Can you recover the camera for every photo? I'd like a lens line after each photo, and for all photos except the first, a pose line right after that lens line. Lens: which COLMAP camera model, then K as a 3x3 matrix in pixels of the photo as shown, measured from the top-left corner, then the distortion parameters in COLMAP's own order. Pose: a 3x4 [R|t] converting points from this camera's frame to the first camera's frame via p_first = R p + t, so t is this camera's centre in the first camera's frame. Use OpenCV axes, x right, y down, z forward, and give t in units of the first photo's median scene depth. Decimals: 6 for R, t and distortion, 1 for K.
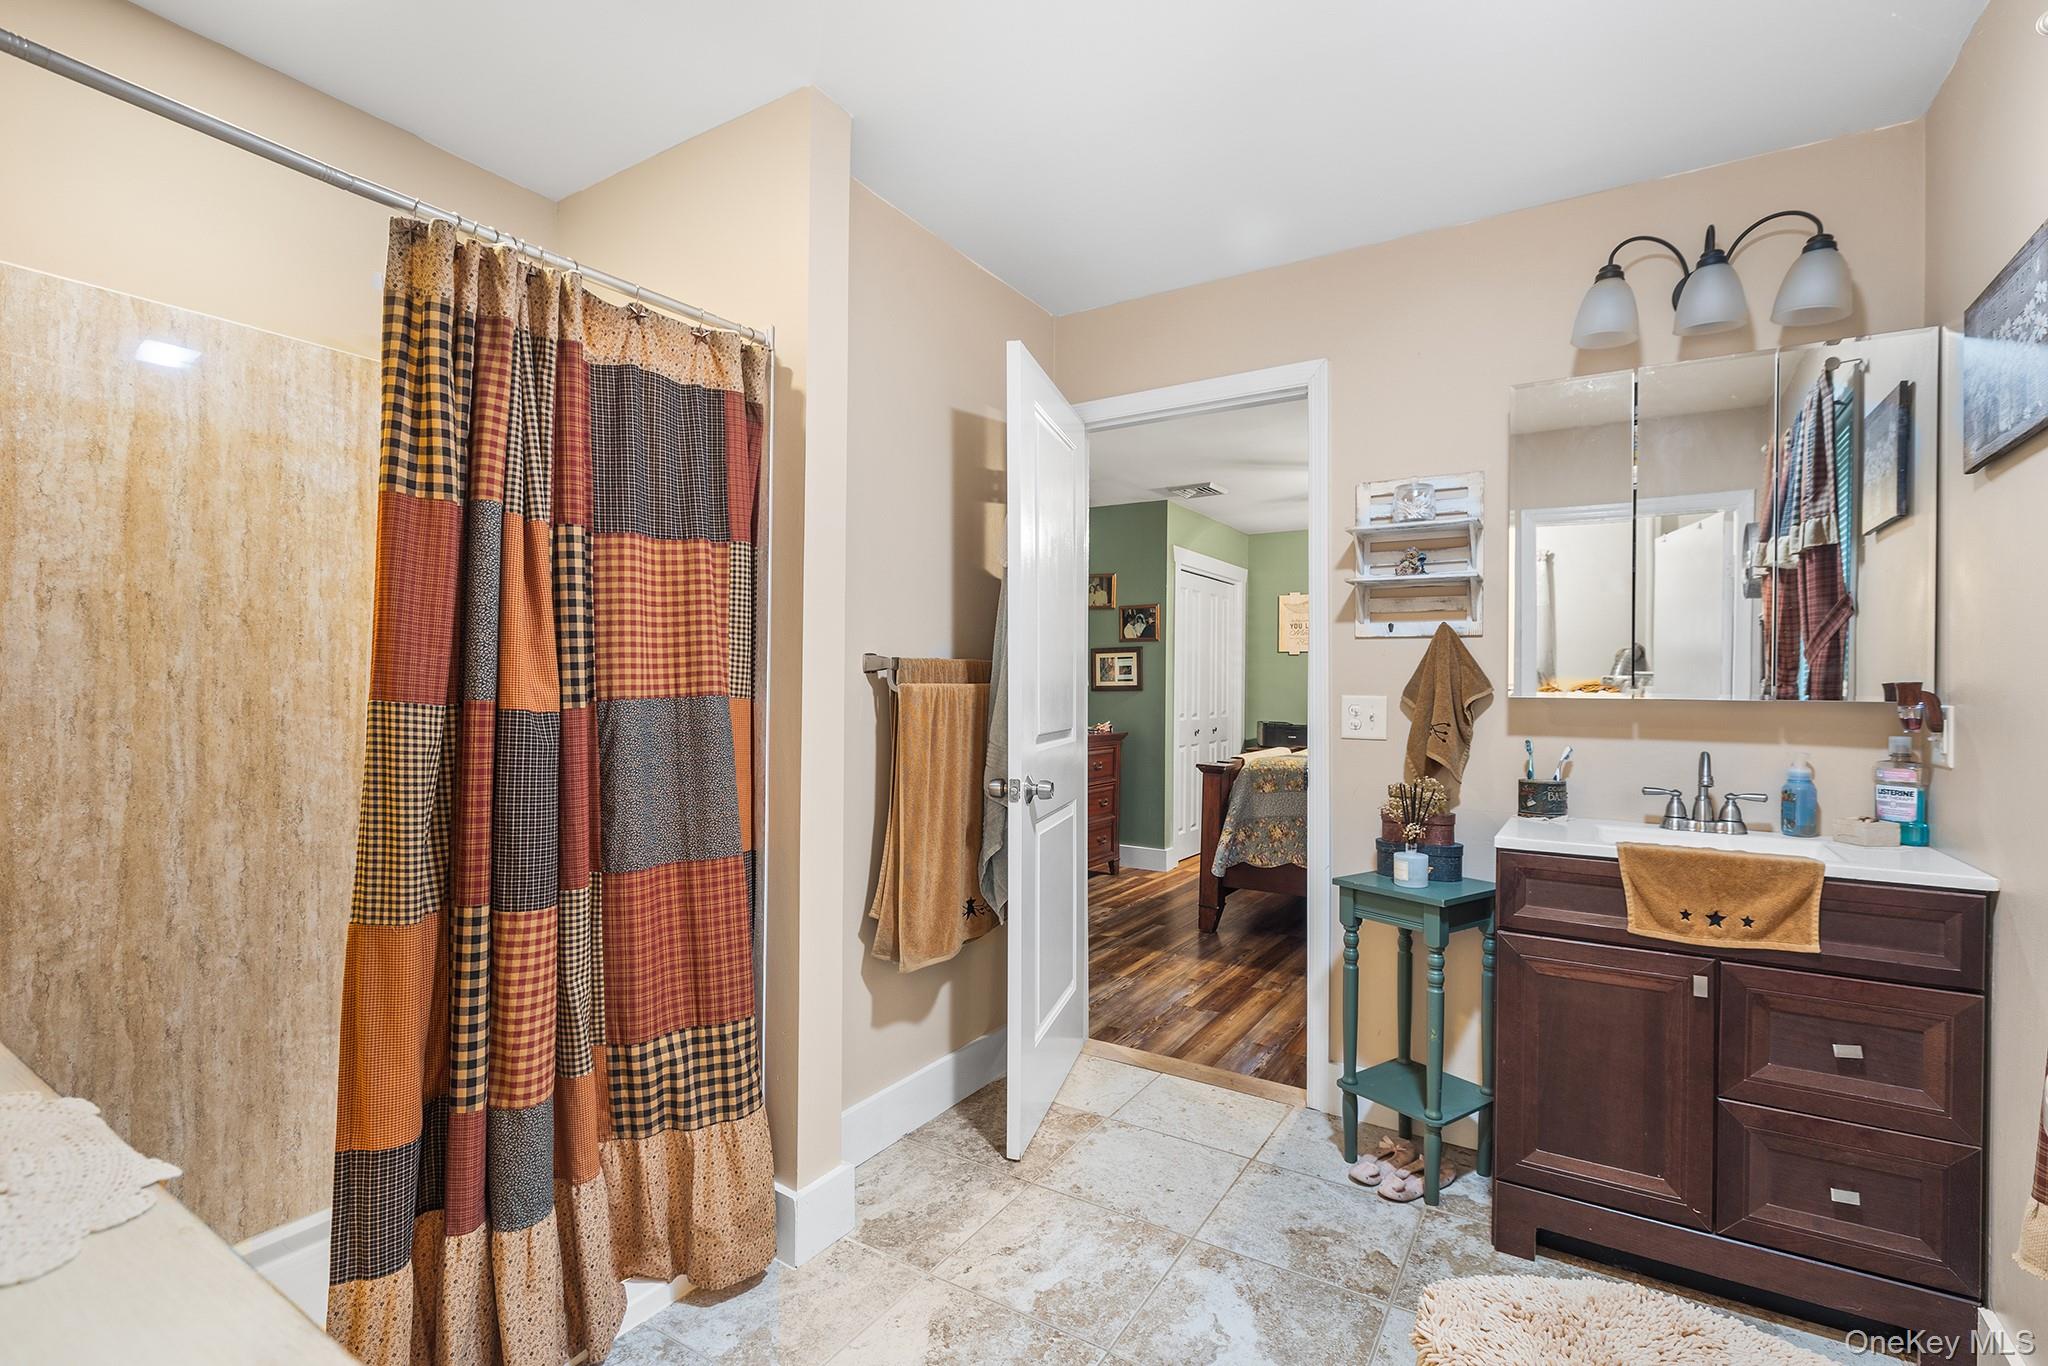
lens RADIAL K [[947.4, 0, 1024.0], [0, 947.4, 683.0], [0, 0, 1]] dist [-0.000084, -0.000005]
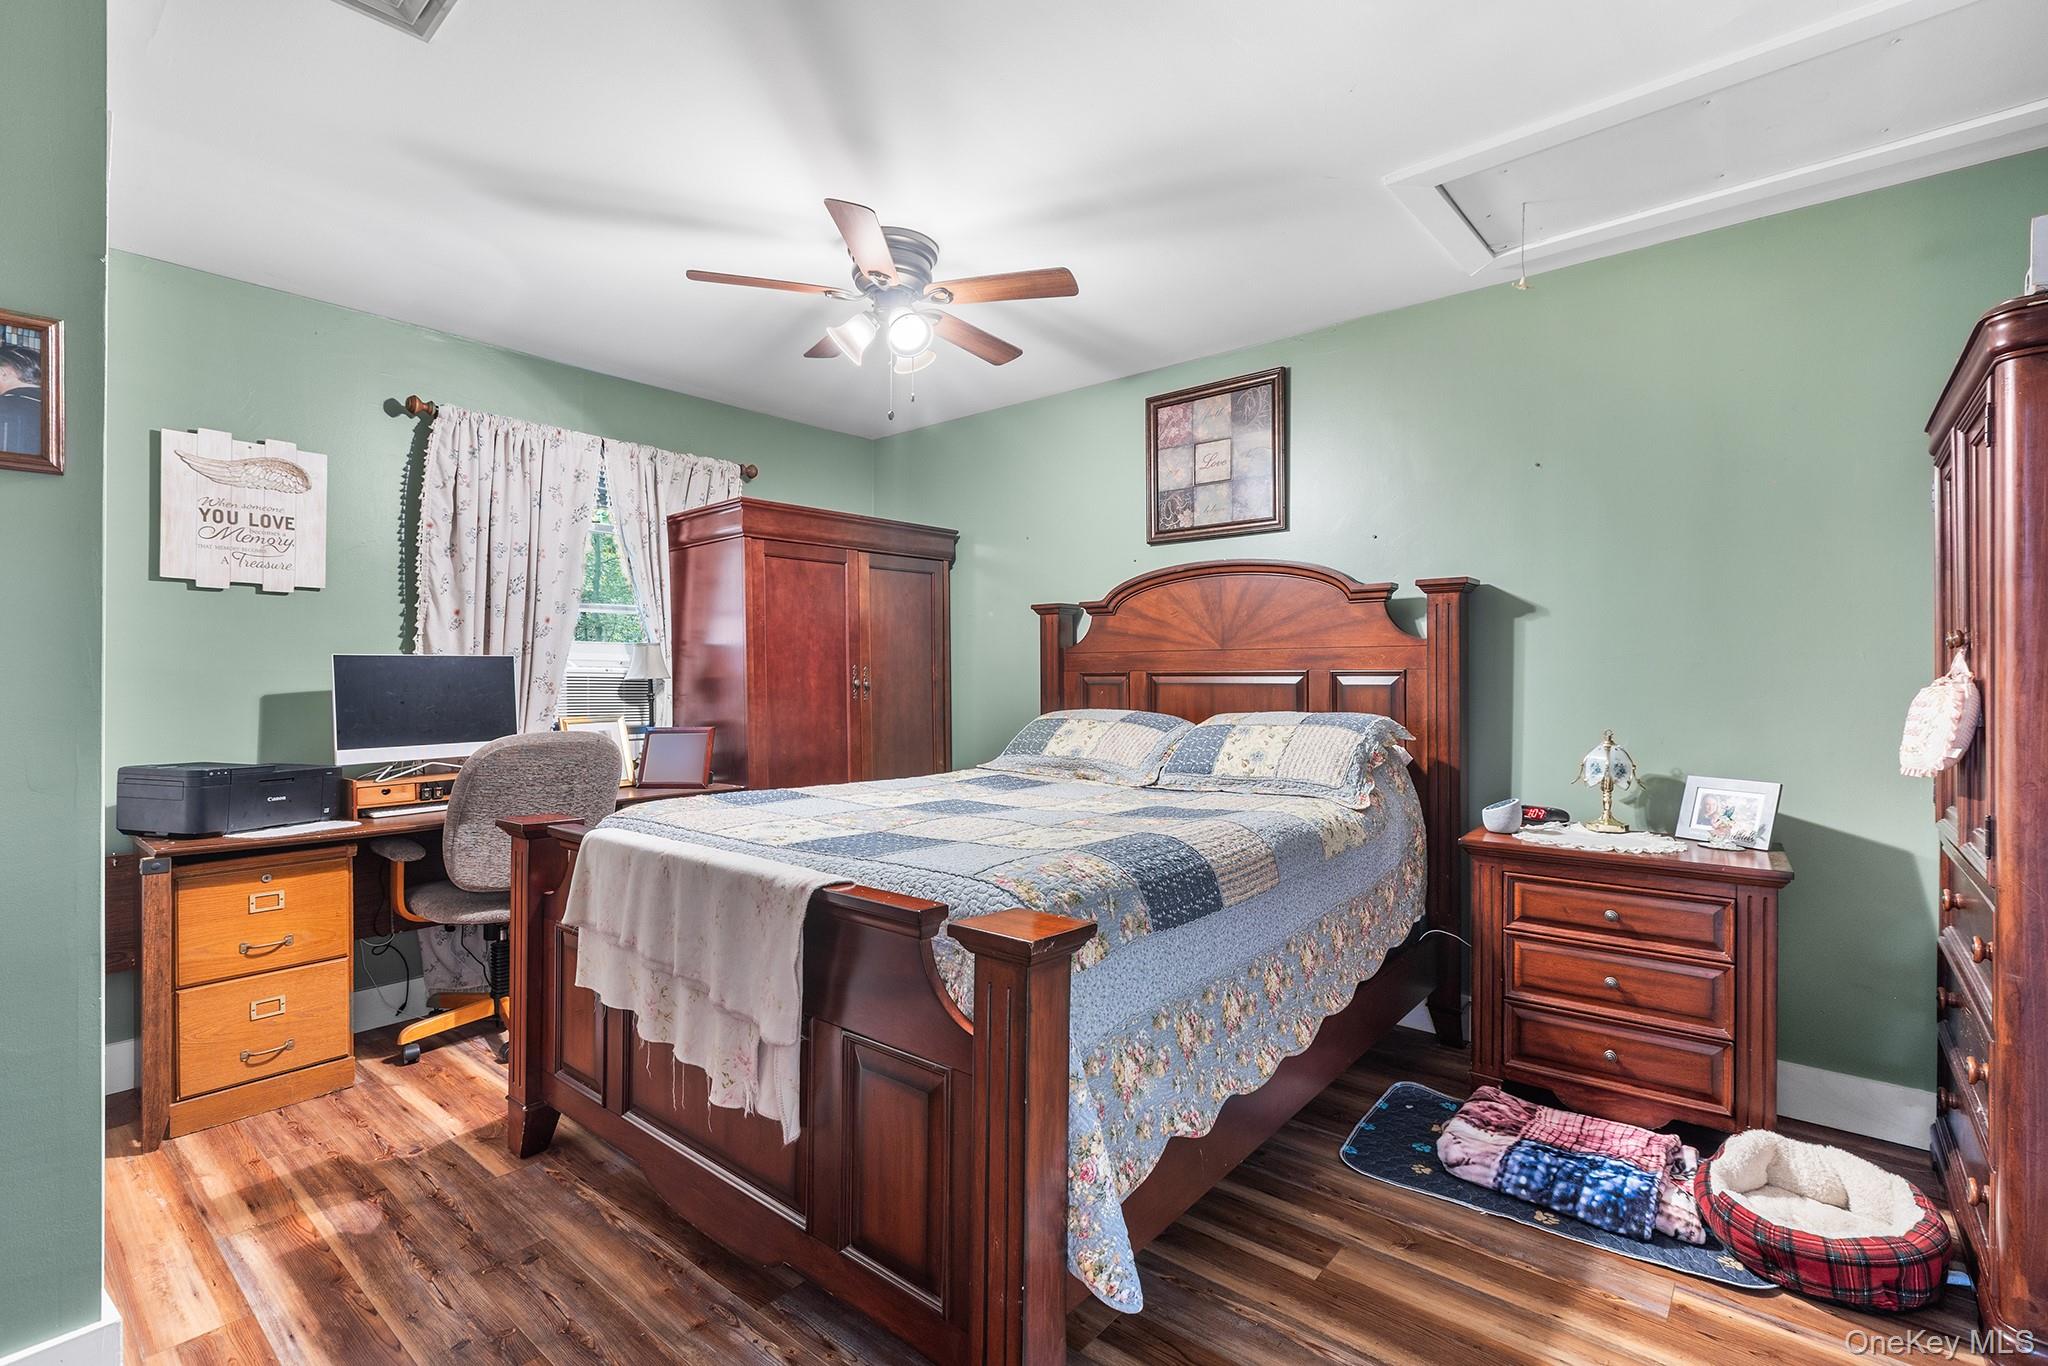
lens RADIAL K [[917.7, 0, 1024.0], [0, 917.7, 683.0], [0, 0, 1]] dist [0.002414, 0.000073]
pose [[0.132657, -0.012317, 0.991085, -0.056866], [-0.000225, 0.999922, 0.012457, 0.005470], [-0.991162, -0.001875, 0.132644, 0.707314]]
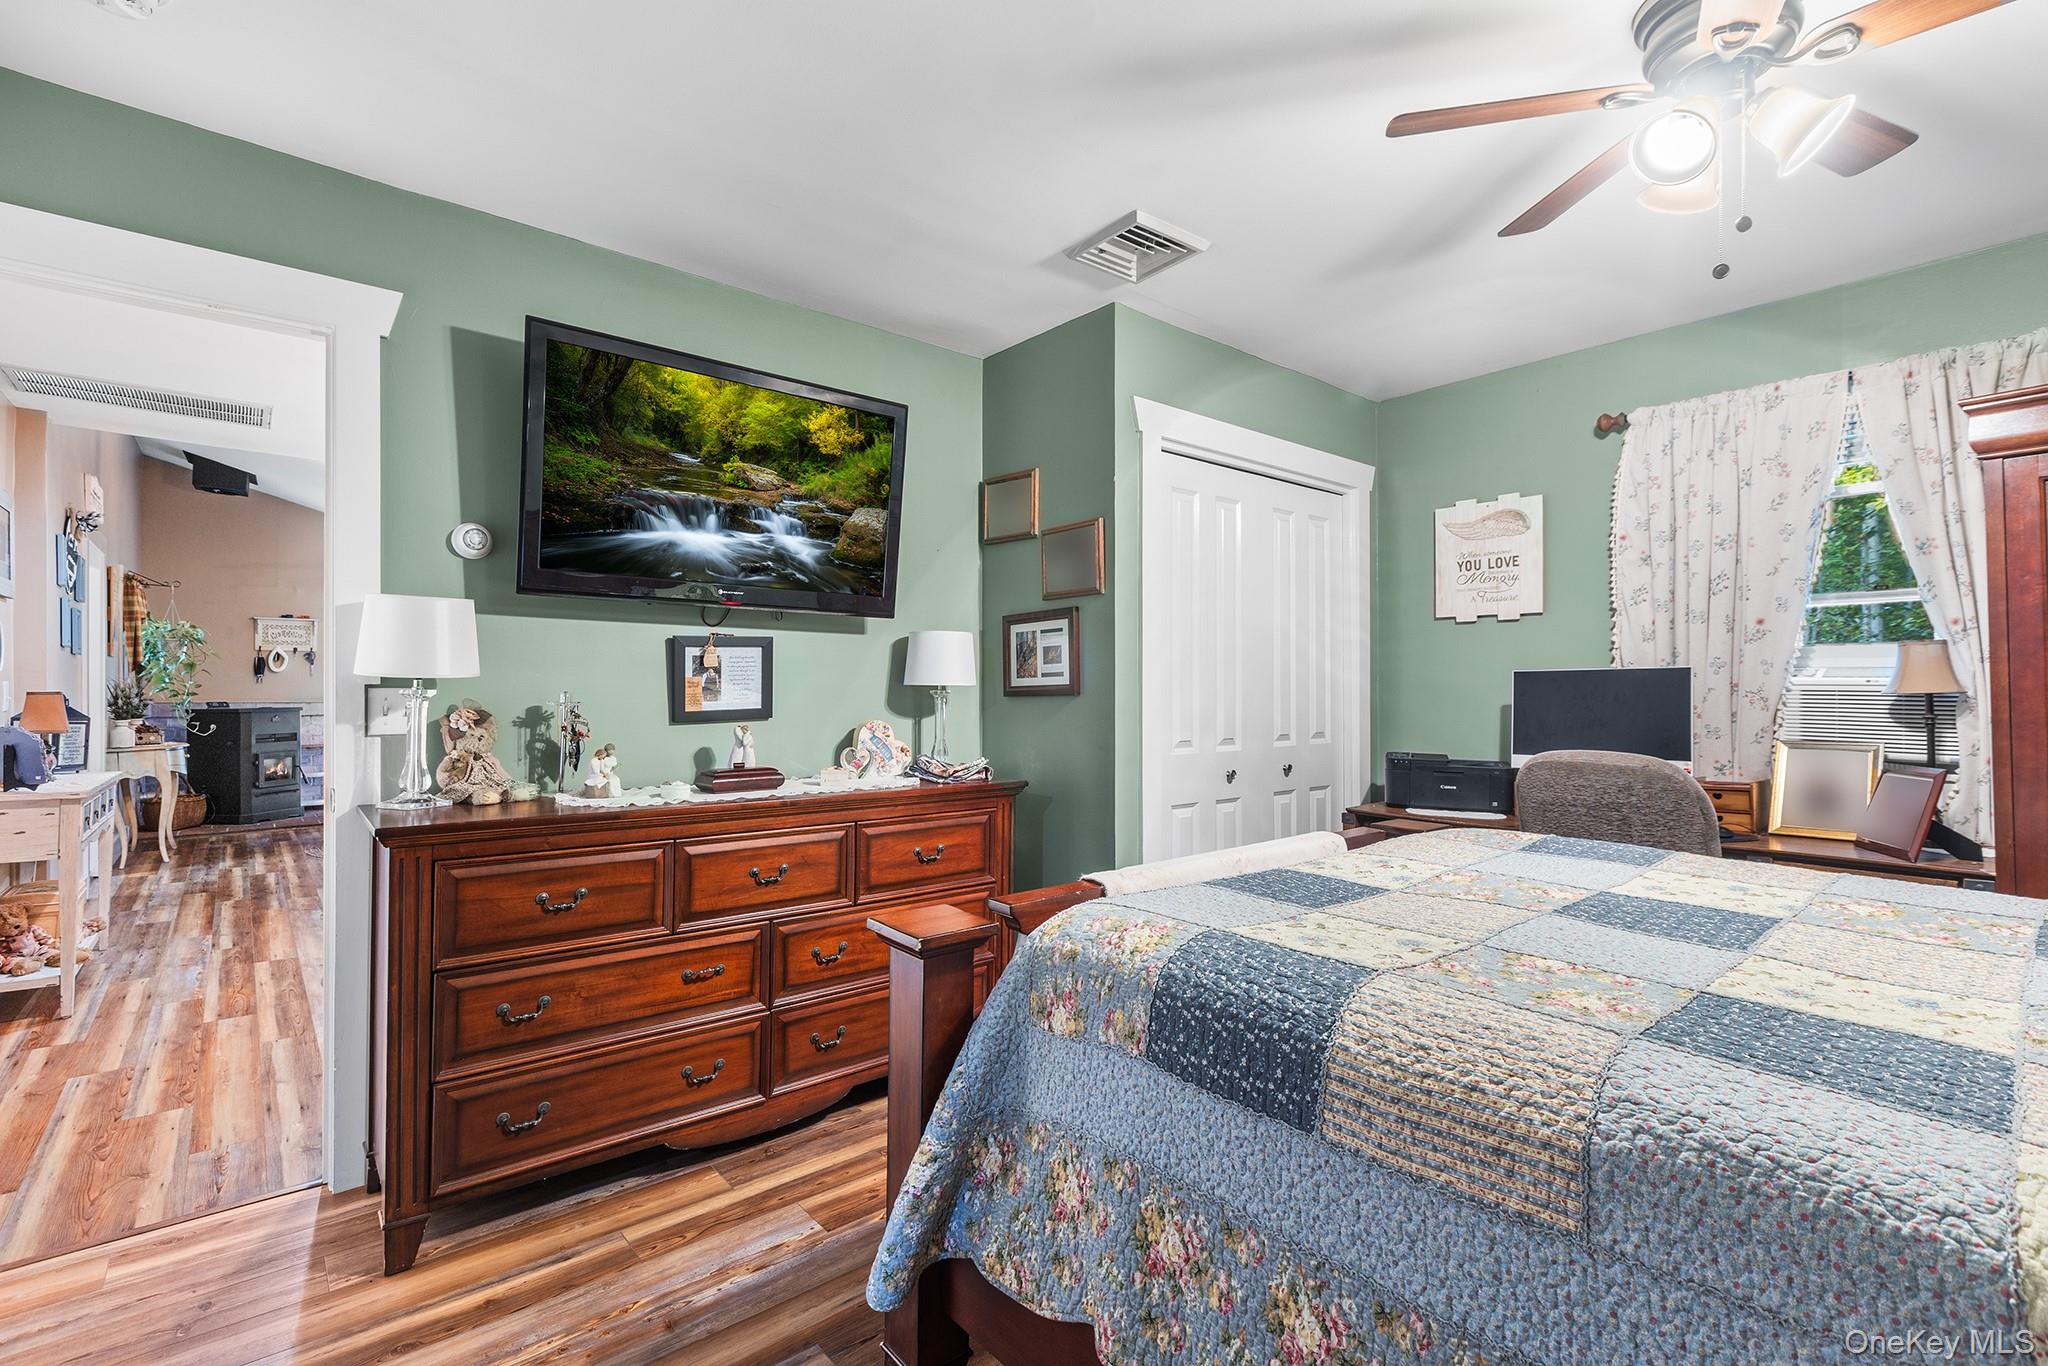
lens RADIAL K [[939.8, 0, 1024.0], [0, 939.8, 683.0], [0, 0, 1]] dist [0.001572, 0.000129]
pose [[0.952968, -0.010791, -0.302878, 0.243552], [0.009420, 0.999938, -0.005988, 0.004121], [0.302923, 0.002854, 0.953011, 0.513965]]
